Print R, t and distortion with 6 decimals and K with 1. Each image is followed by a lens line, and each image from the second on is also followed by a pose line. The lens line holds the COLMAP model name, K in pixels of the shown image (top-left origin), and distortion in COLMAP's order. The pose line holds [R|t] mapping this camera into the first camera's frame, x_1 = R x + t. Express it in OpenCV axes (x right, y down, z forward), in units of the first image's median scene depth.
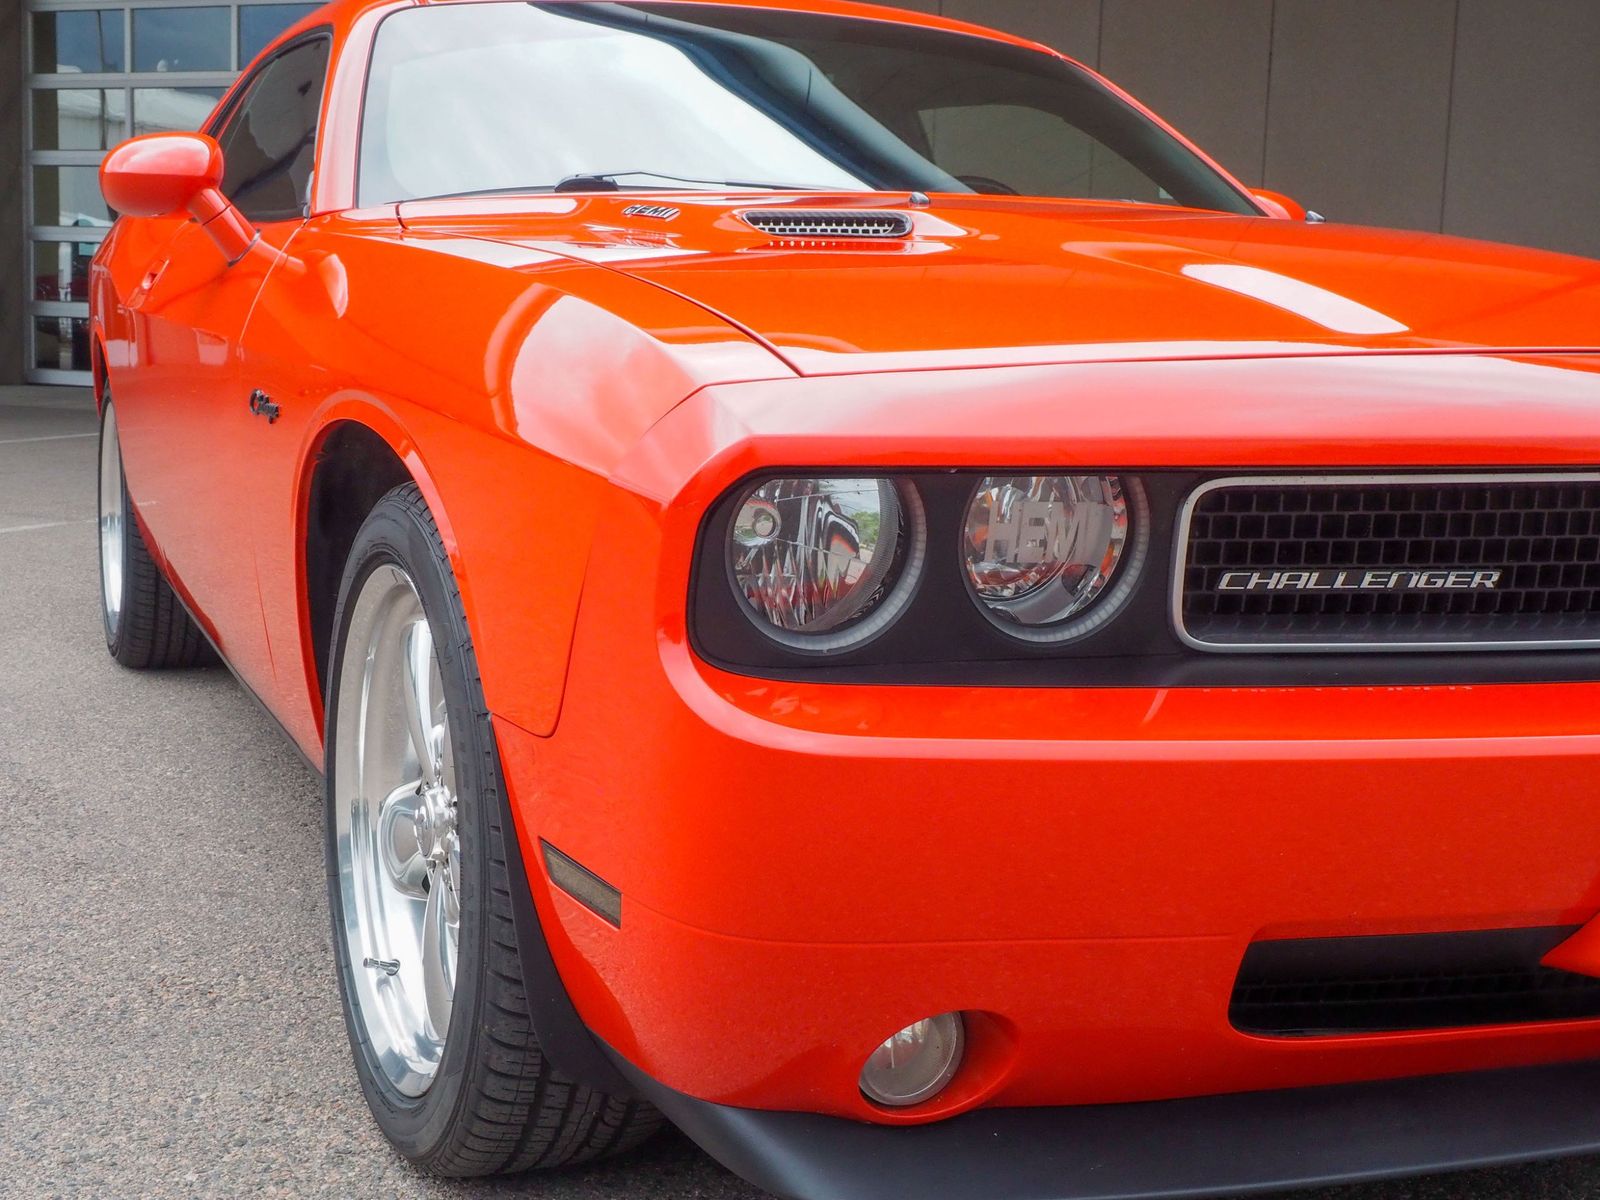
lens RADIAL K [[2062.1, 0, 800.6], [0, 2062.1, 590.1], [0, 0, 1]] dist [0.012424, 0.000000]
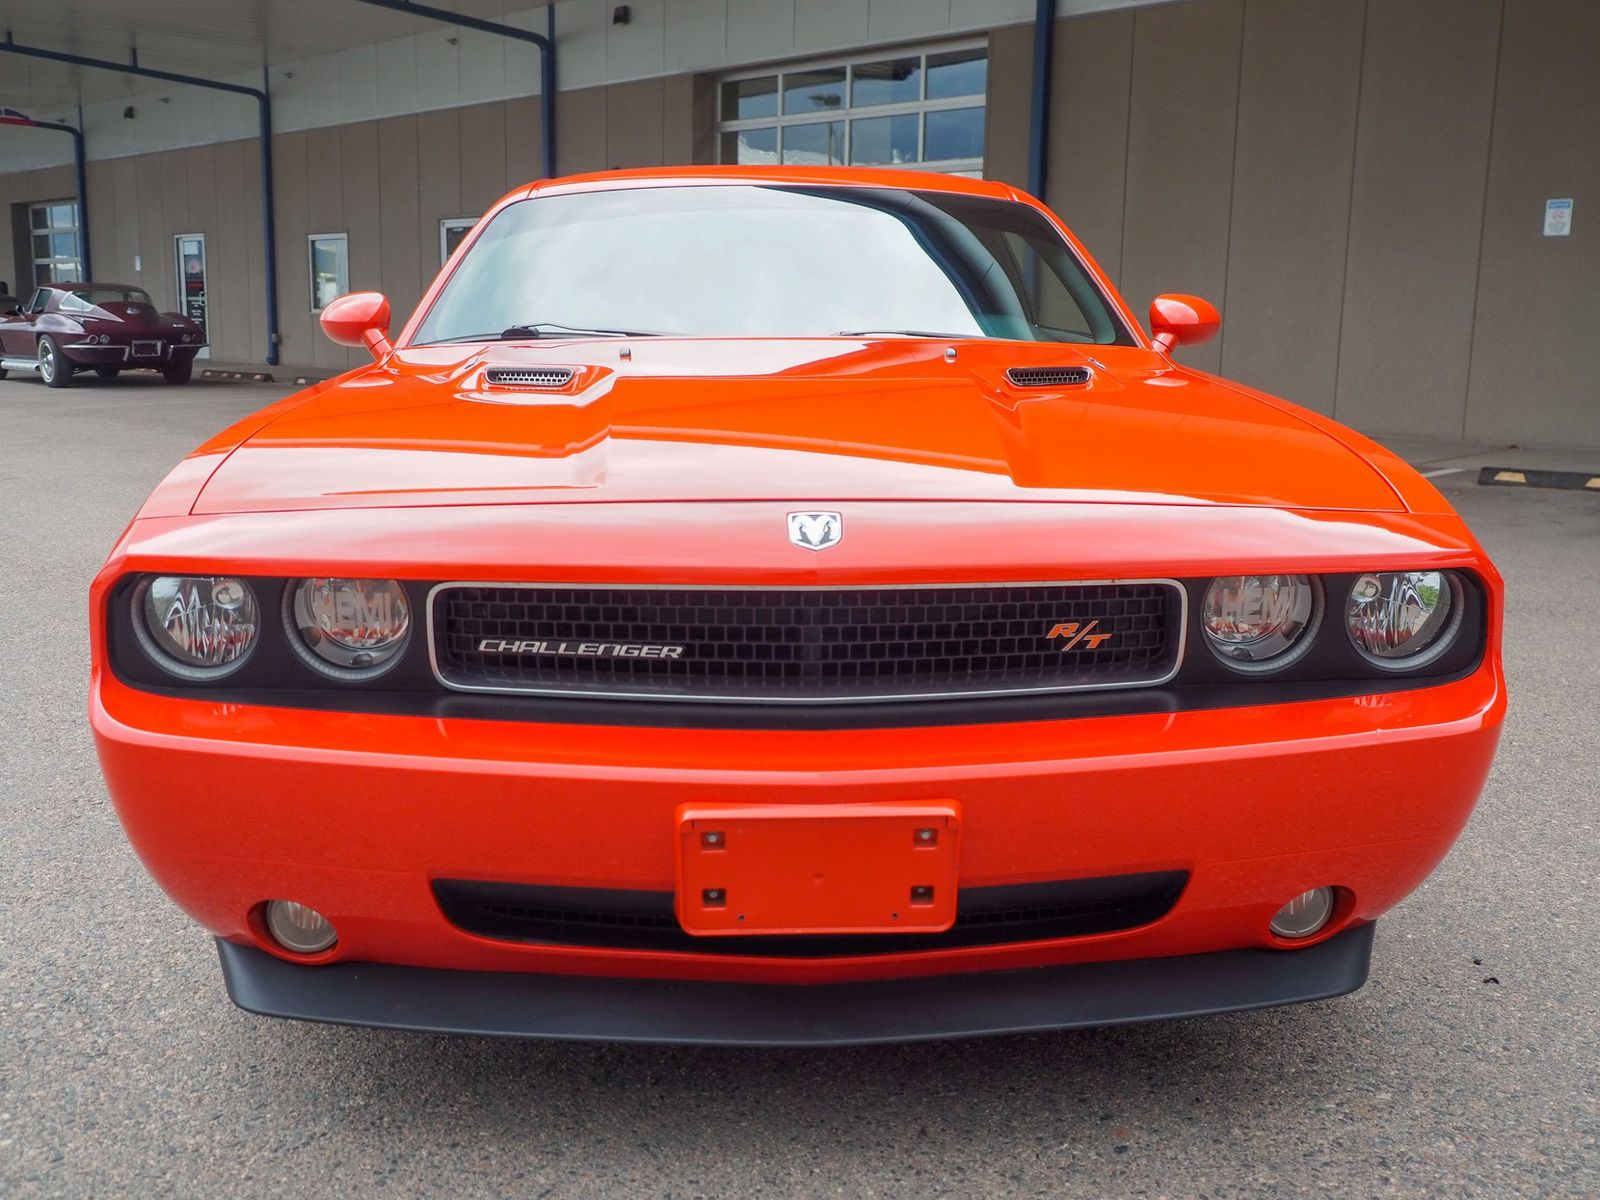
lens RADIAL K [[1552.7, 0, 803.0], [0, 1552.7, 608.8], [0, 0, 1]] dist [0.012571, 0.000000]
pose [[0.928727, 0.050386, -0.367324, 0.819111], [-0.031831, 0.997901, 0.056402, -0.100670], [0.369395, -0.040690, 0.928381, 0.007976]]
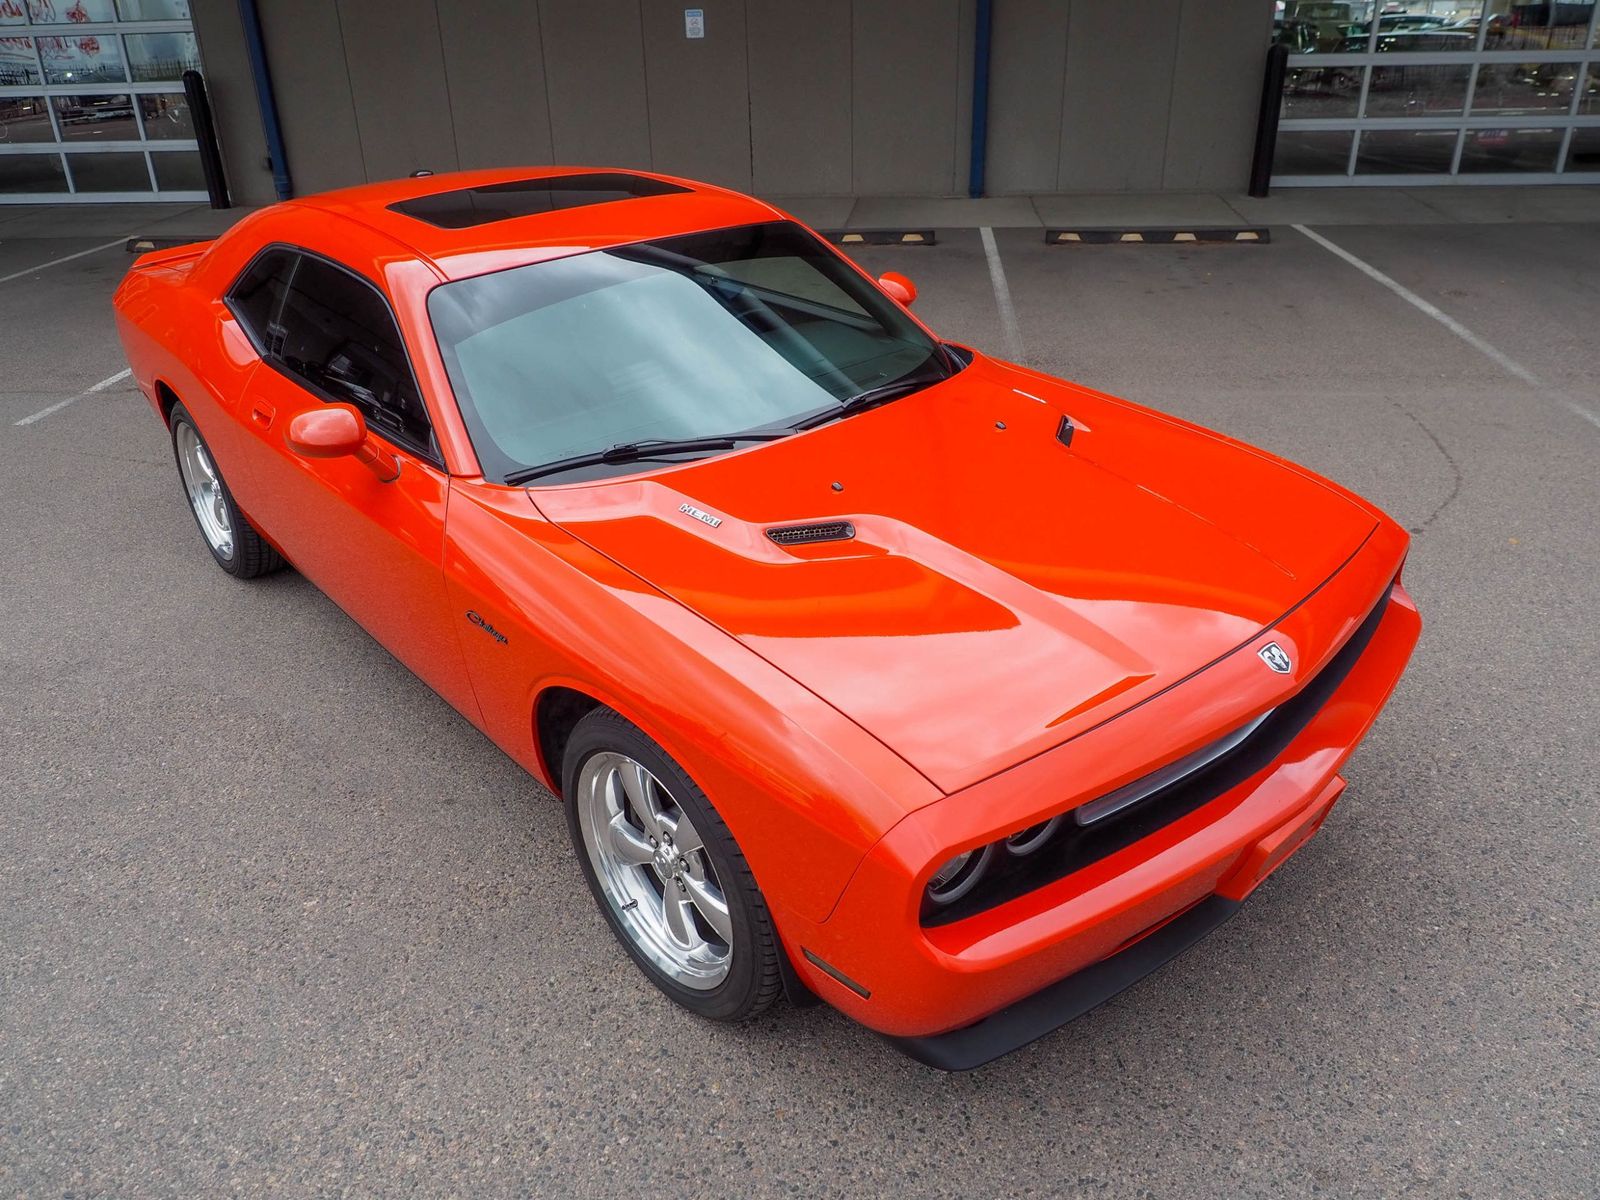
lens RADIAL K [[1185.2, 0, 802.6], [0, 1185.2, 587.5], [0, 0, 1]] dist [-0.010778, 0.005268]
pose [[0.949444, -0.186268, 0.252705, -0.371255], [0.092441, 0.935149, 0.341982, -0.665226], [-0.300017, -0.301333, 0.905090, -0.025658]]
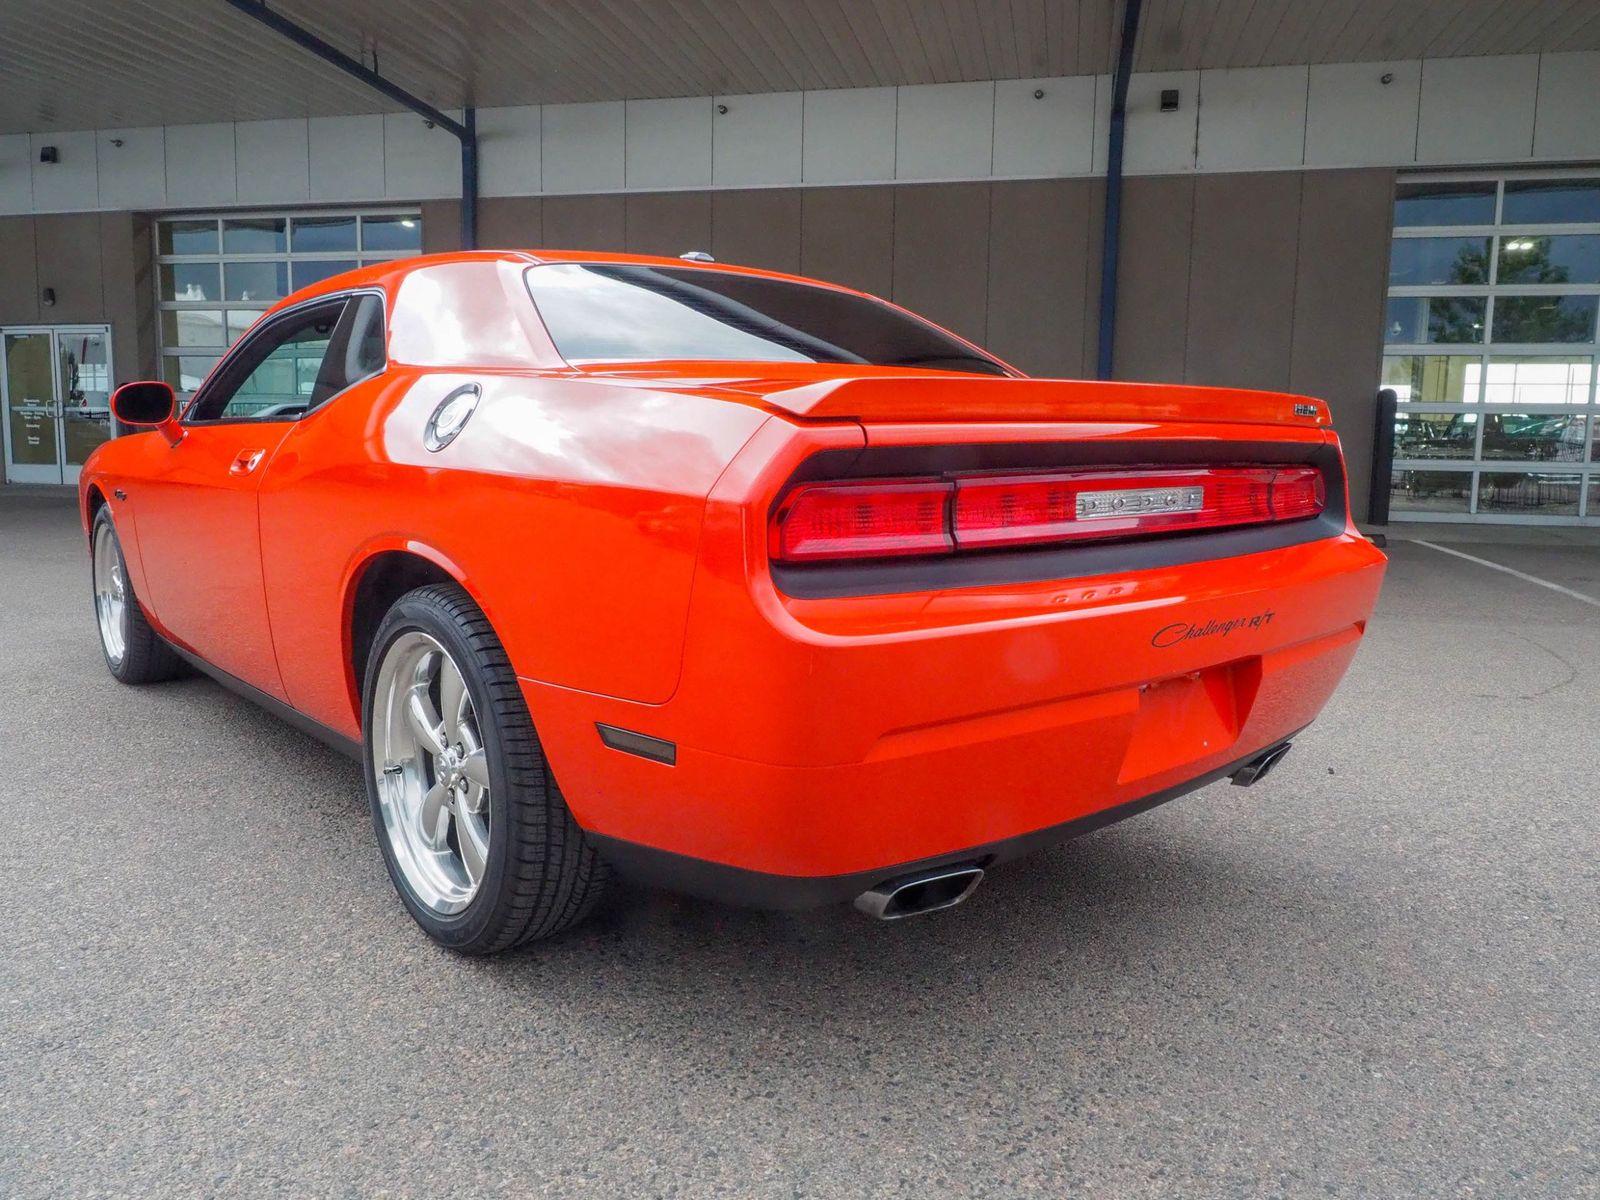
lens RADIAL K [[1185.2, 0, 792.8], [0, 1185.2, 588.4], [0, 0, 1]] dist [-0.010778, 0.005268]
pose [[0.984451, -0.039149, 0.171240, -0.360699], [0.038280, 0.999232, 0.008376, -0.054688], [-0.171436, -0.001691, 0.985194, -0.254414]]
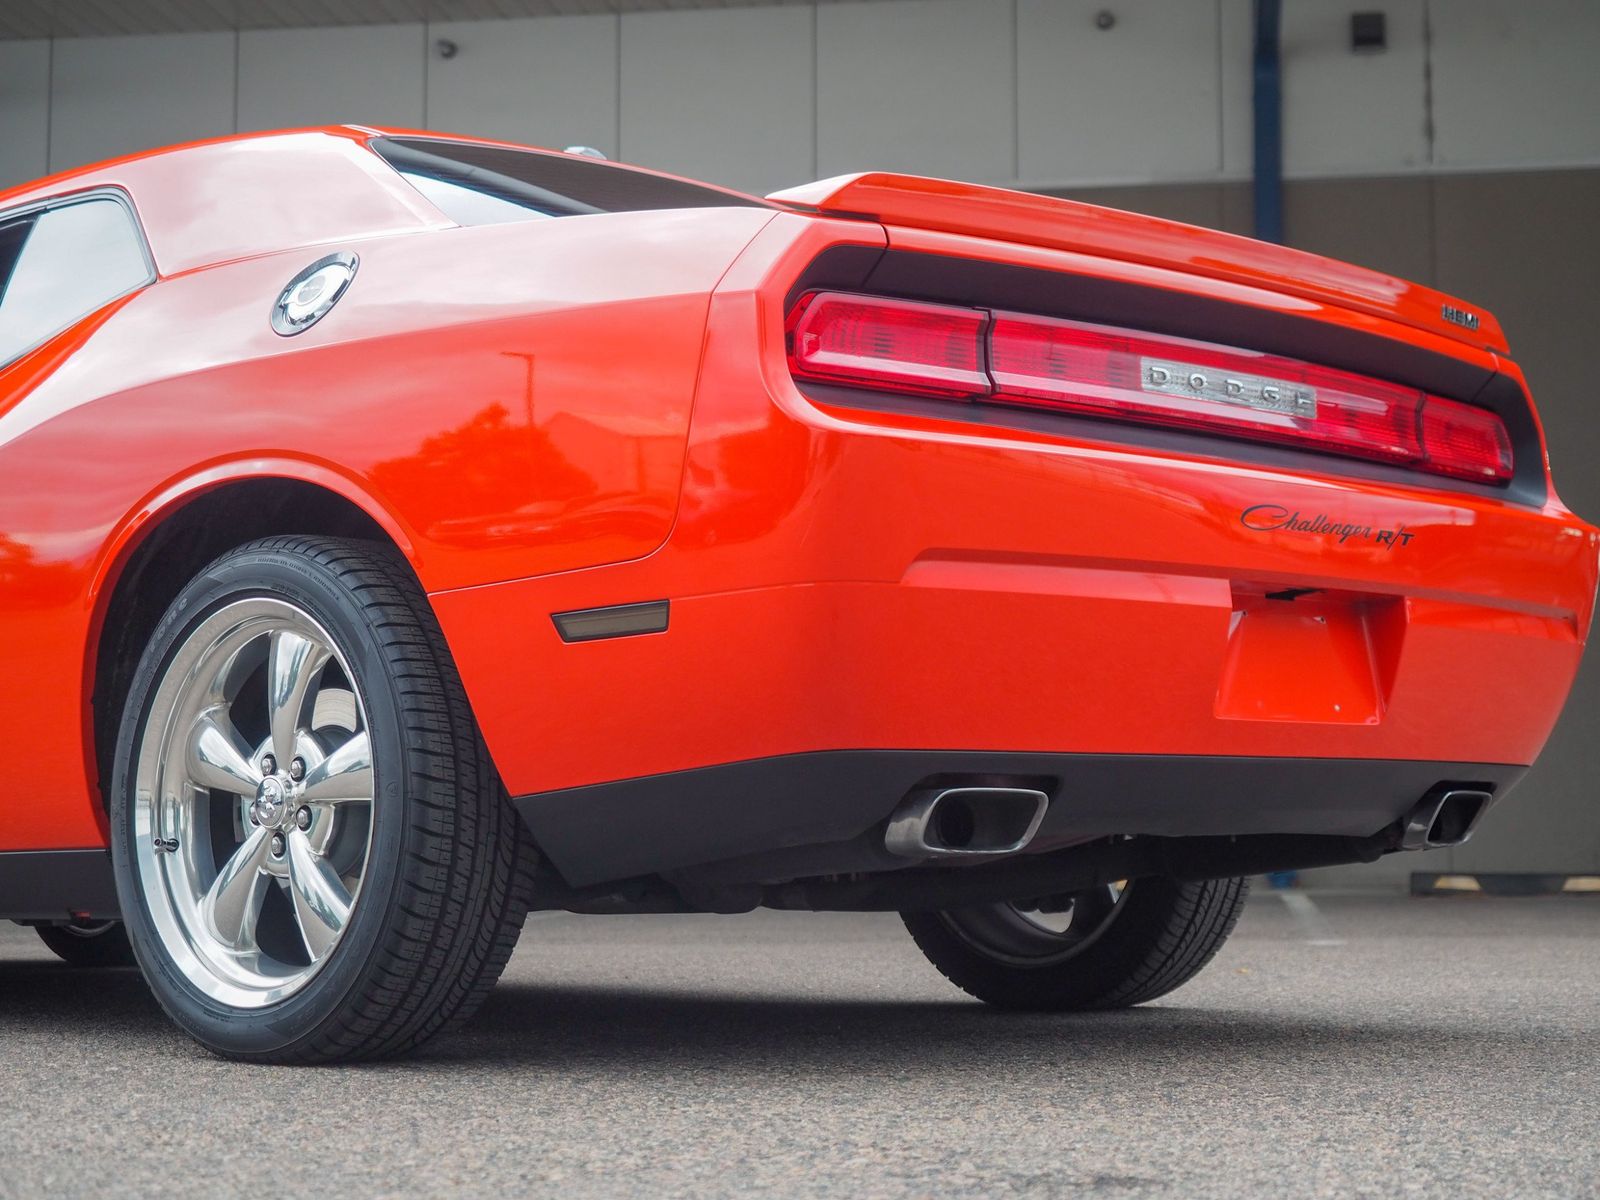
lens RADIAL K [[3052.8, 0, 805.3], [0, 3052.8, 544.8], [0, 0, 1]] dist [0.037419, 0.000000]
pose [[0.965094, -0.006272, 0.261829, -0.751033], [0.067620, 0.971785, -0.225967, 0.521613], [-0.253024, 0.235784, 0.938288, -1.265692]]
